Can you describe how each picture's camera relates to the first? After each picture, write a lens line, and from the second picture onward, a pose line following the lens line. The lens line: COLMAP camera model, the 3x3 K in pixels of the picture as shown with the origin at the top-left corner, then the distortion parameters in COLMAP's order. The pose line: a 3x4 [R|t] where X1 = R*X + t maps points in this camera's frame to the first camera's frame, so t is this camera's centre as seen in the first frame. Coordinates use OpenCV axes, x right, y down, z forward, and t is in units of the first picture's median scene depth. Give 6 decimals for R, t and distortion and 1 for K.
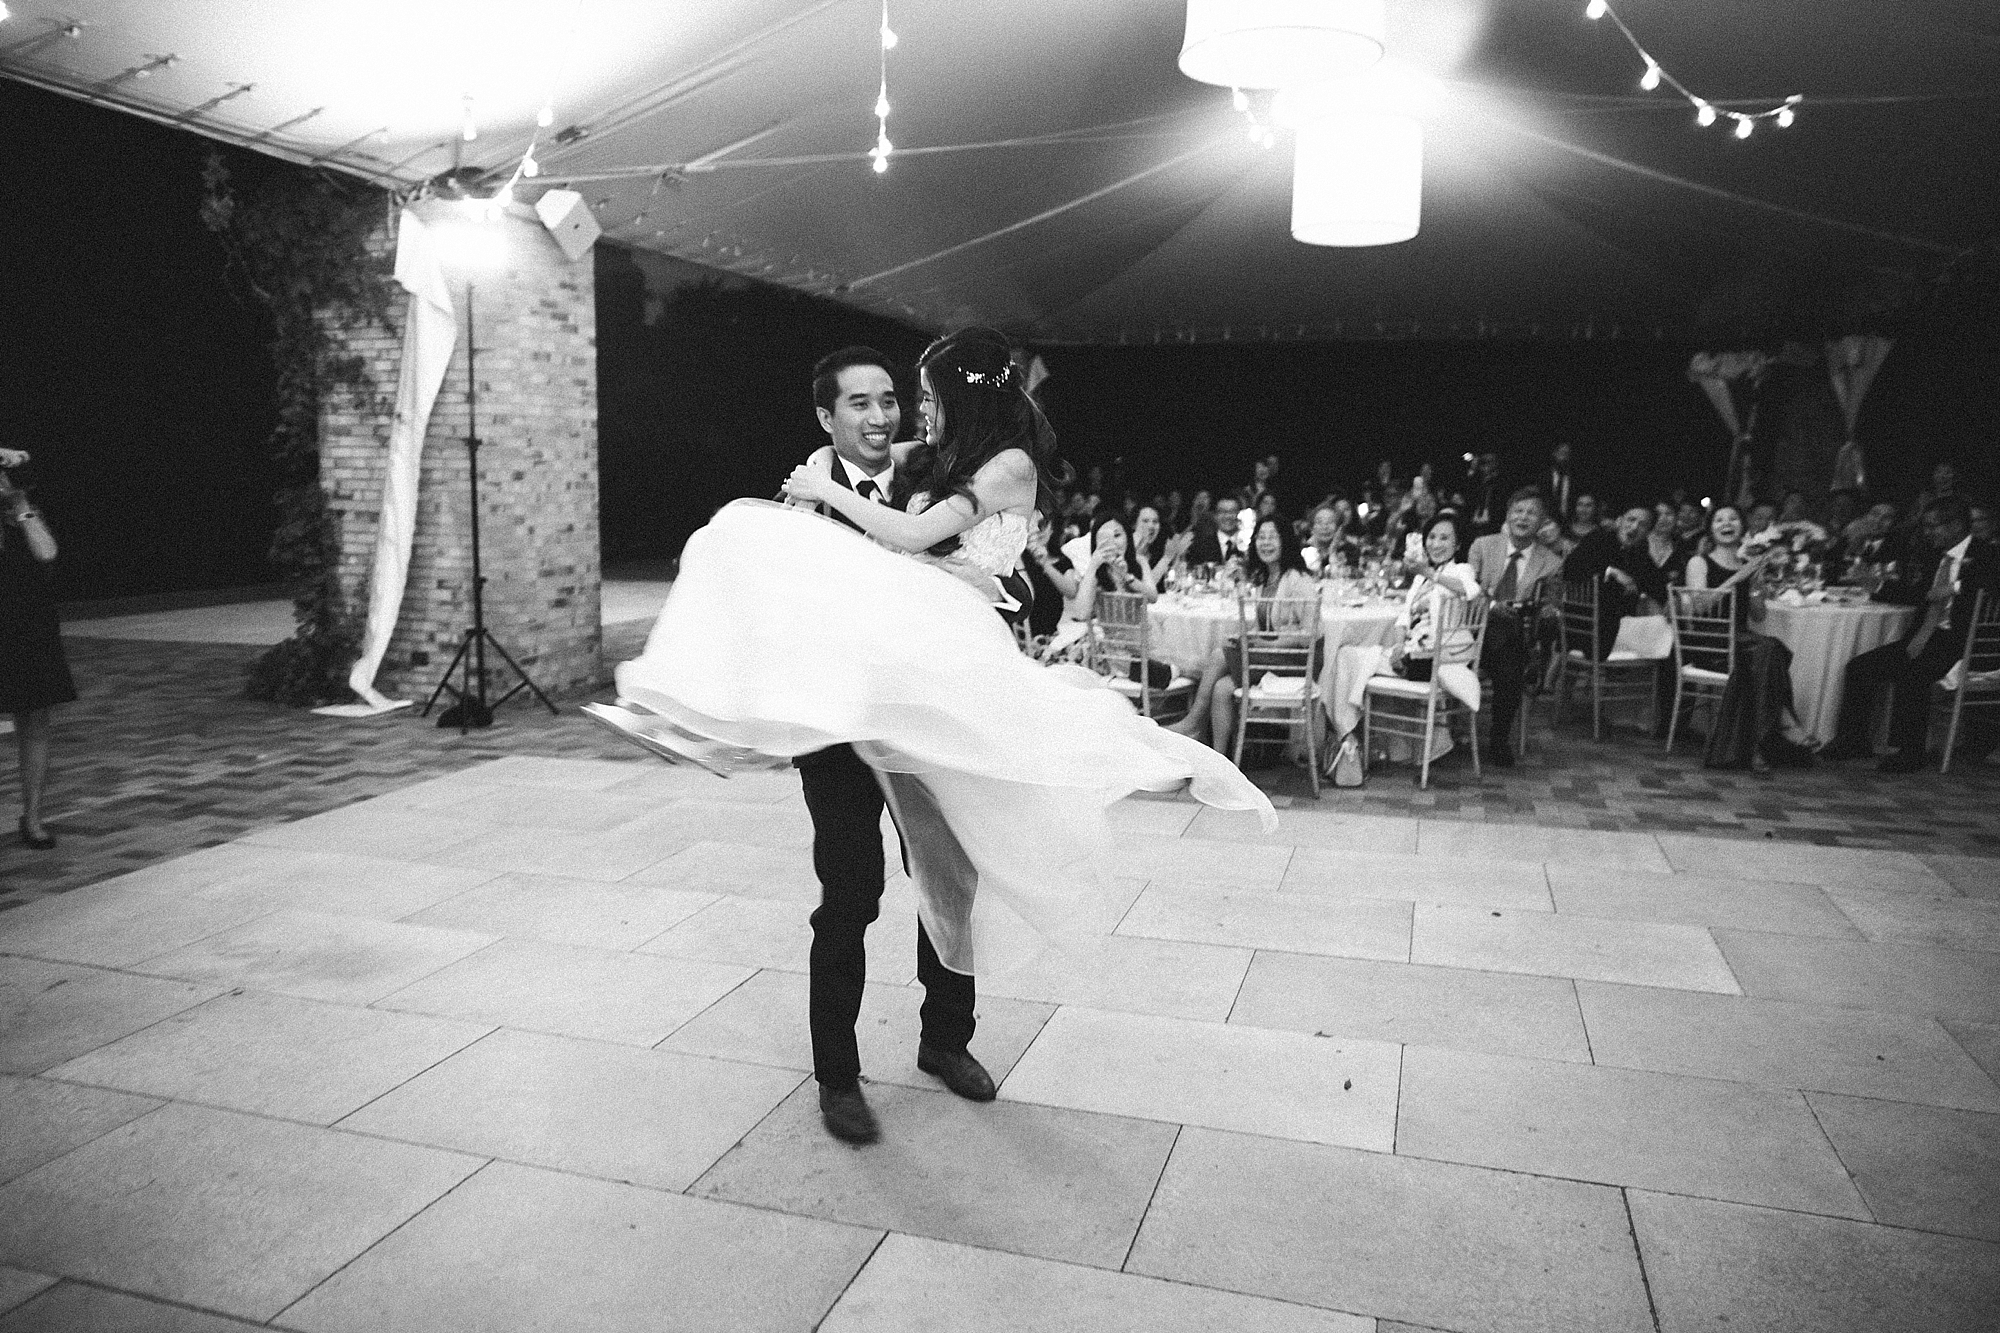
lens RADIAL K [[1396.7, 0, 992.7], [0, 1396.7, 667.4], [0, 0, 1]] dist [-0.021563, 0.009267]
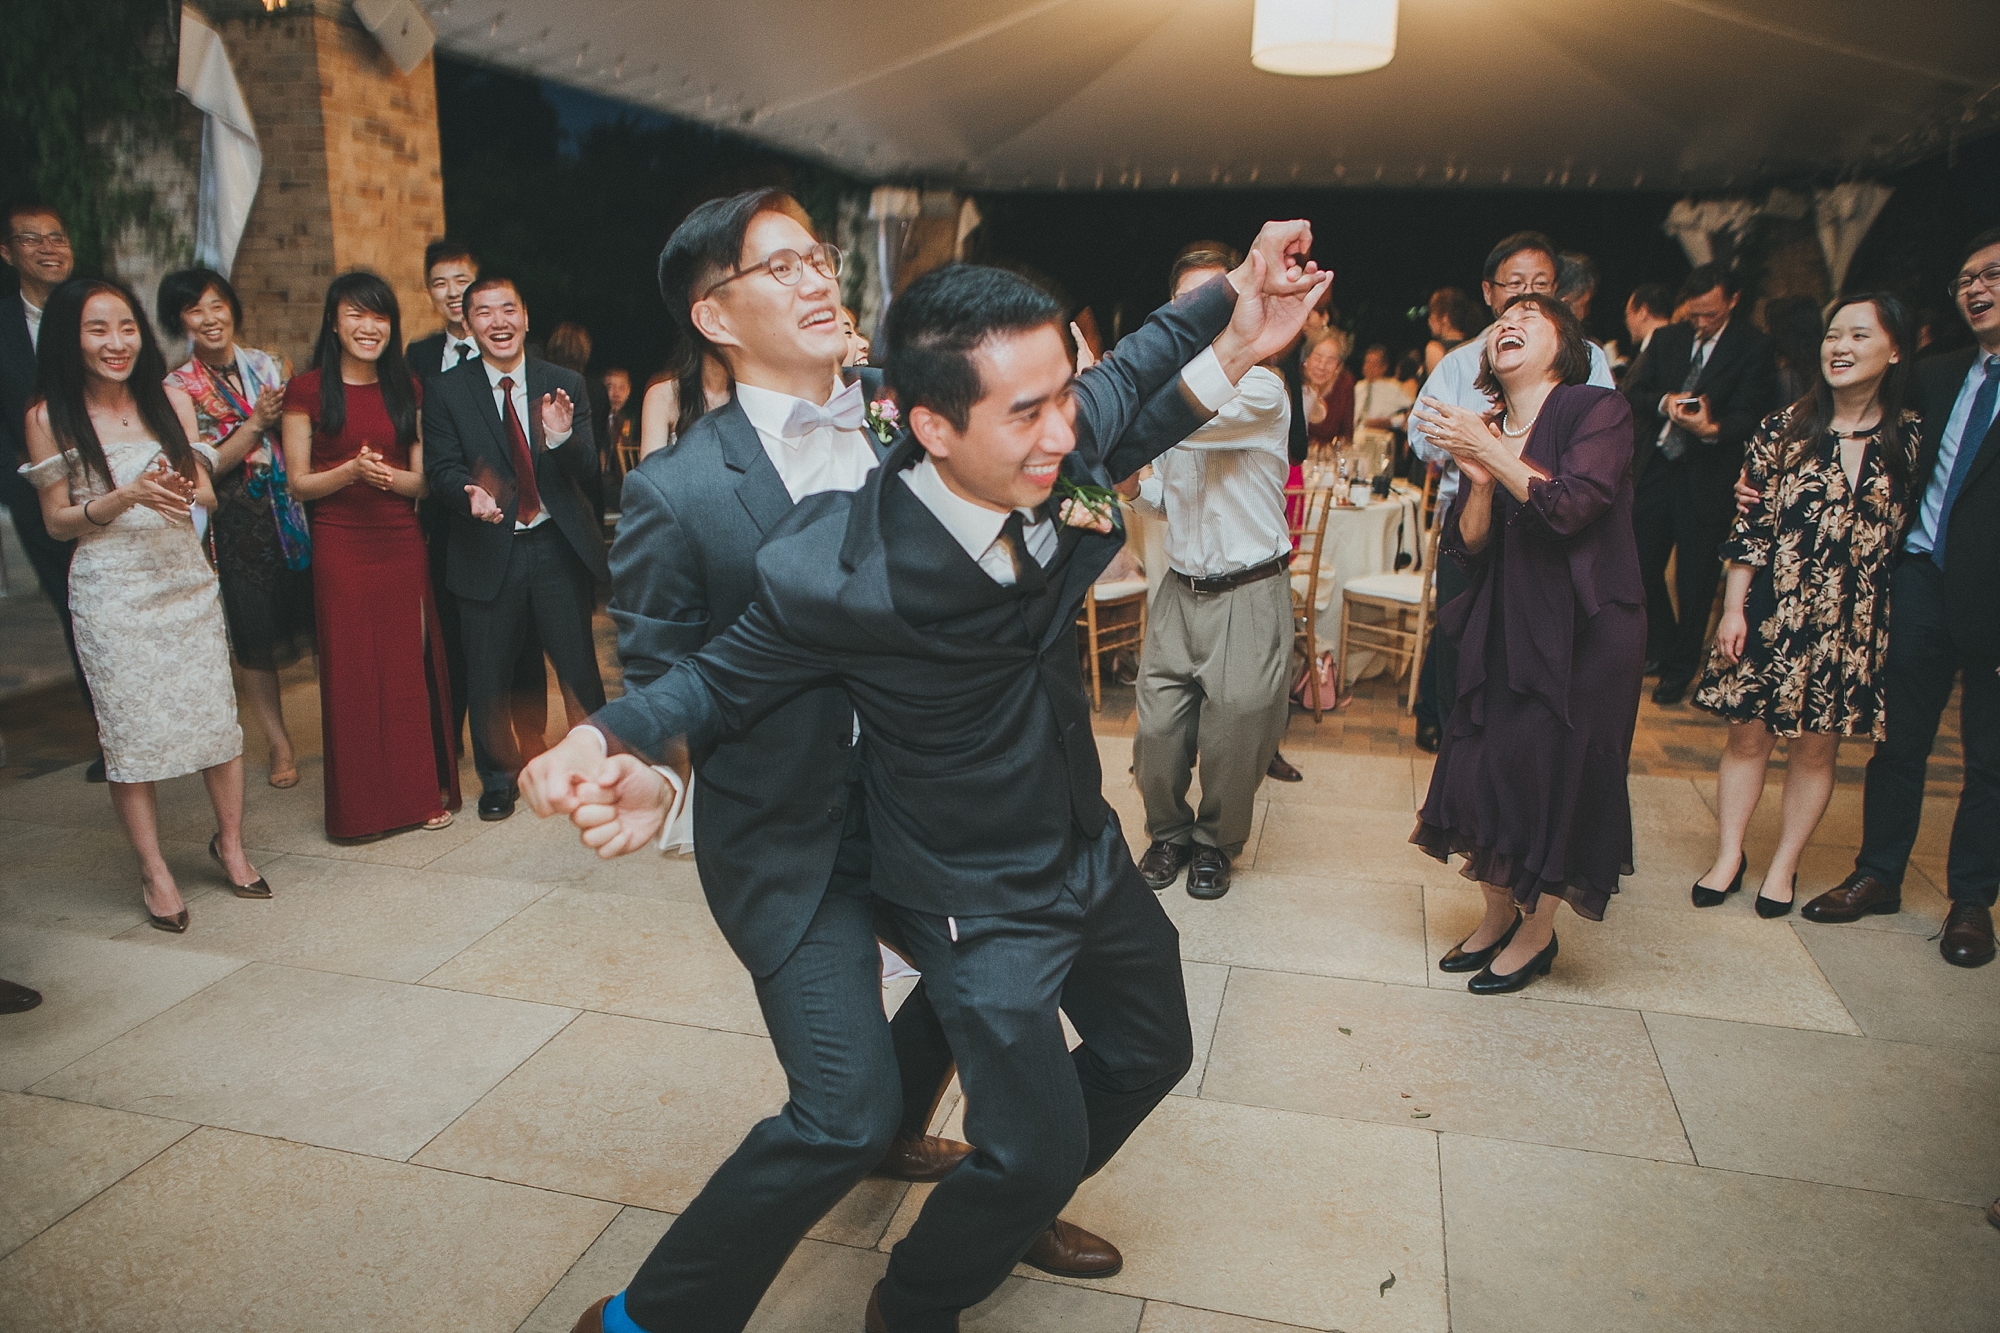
lens RADIAL K [[1396.7, 0, 1007.3], [0, 1396.7, 668.3], [0, 0, 1]] dist [-0.021563, 0.009267]
pose [[0.998525, -0.008949, 0.053558, 0.010727], [0.003472, 0.994831, 0.101489, -0.019744], [-0.054189, -0.101153, 0.993394, 0.114934]]
